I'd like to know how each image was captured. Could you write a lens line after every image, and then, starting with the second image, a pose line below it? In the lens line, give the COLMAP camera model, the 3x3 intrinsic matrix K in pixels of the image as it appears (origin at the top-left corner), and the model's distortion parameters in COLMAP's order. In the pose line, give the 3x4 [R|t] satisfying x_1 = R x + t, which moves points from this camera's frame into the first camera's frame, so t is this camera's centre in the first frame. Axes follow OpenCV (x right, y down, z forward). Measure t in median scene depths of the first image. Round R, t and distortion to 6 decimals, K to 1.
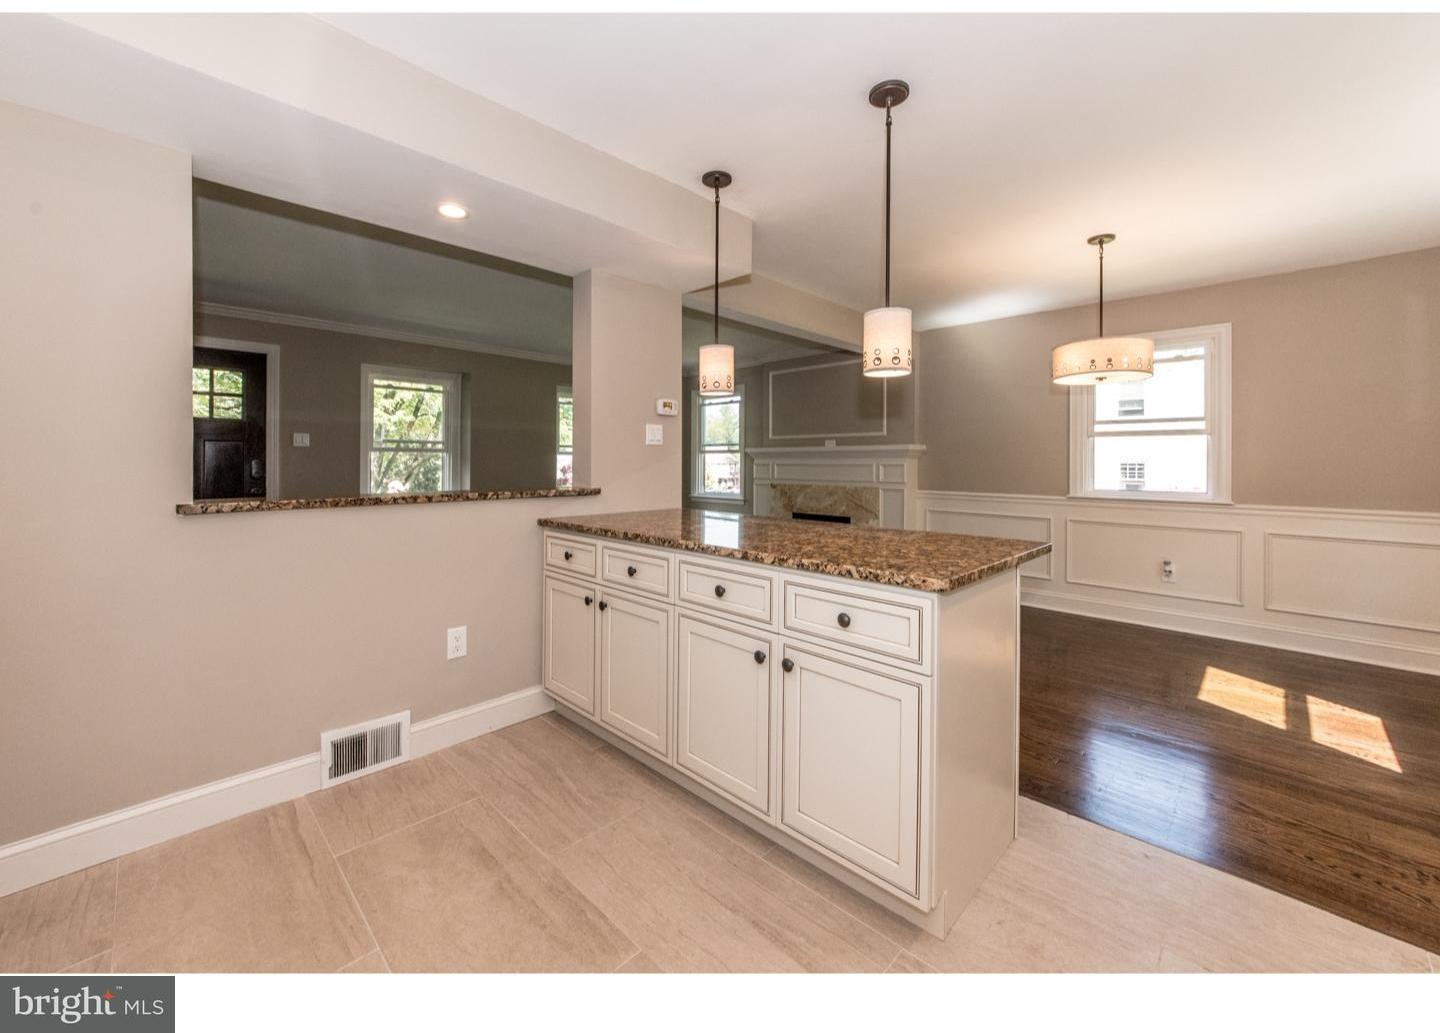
lens RADIAL K [[570.3, 0, 690.3], [0, 570.3, 523.4], [0, 0, 1]] dist [0.000176, 0.000061]
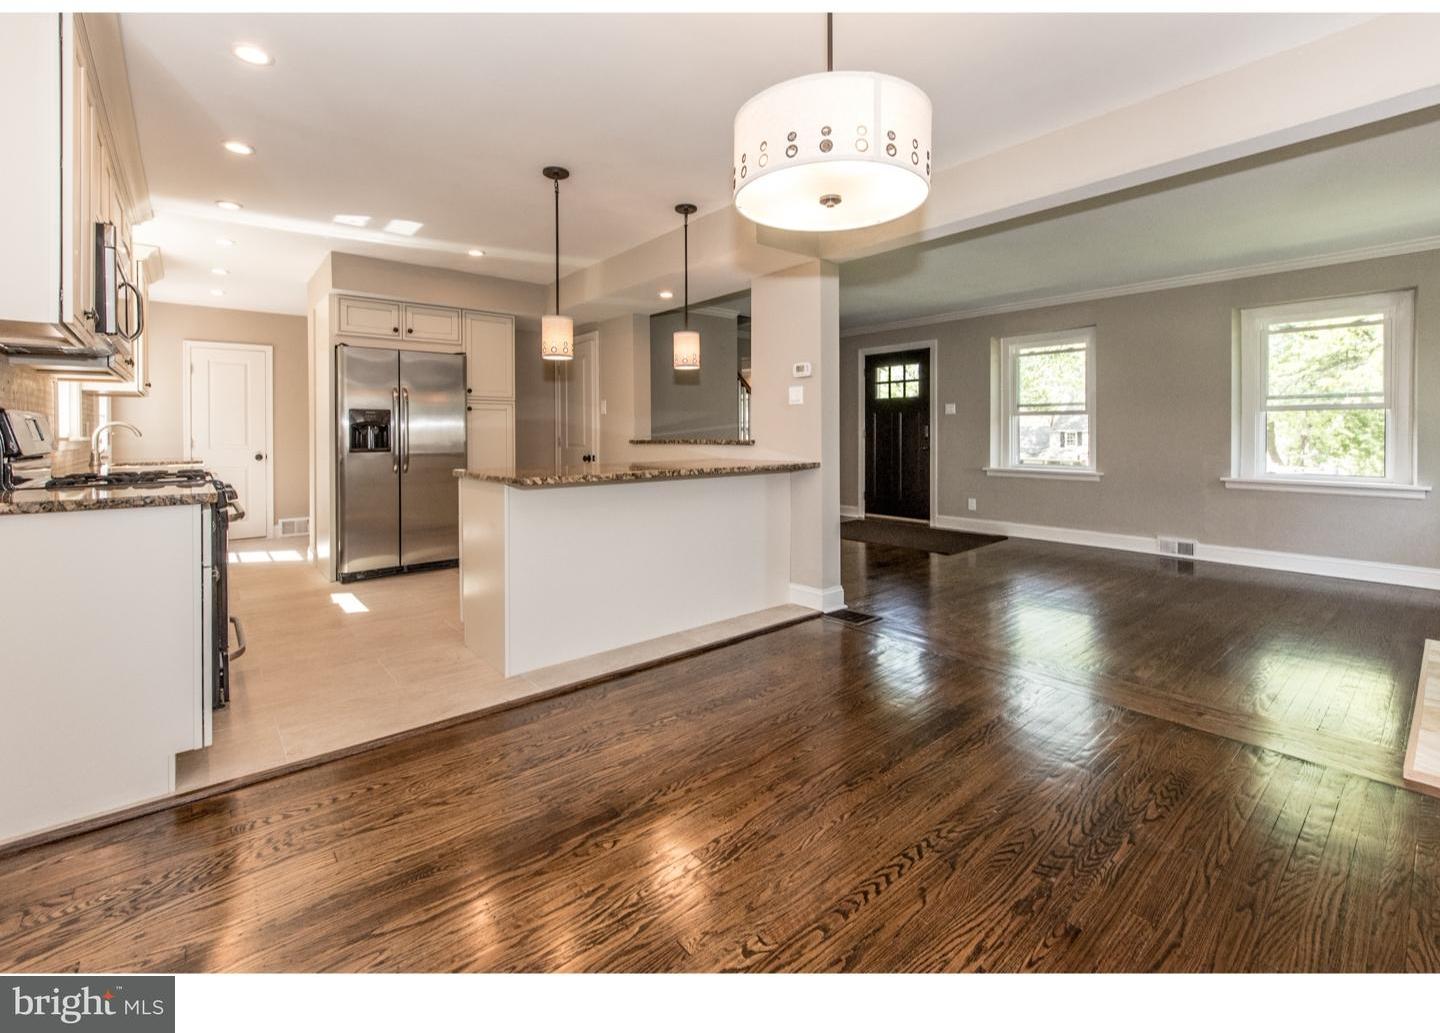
lens RADIAL K [[613.5, 0, 720.0], [0, 613.5, 516.5], [0, 0, 1]] dist [0.000101, 0.000020]
pose [[-0.070409, 0.130450, -0.988952, 1.594077], [-0.105314, 0.984899, 0.137413, -0.093276], [0.991943, 0.113826, -0.055608, 1.255720]]
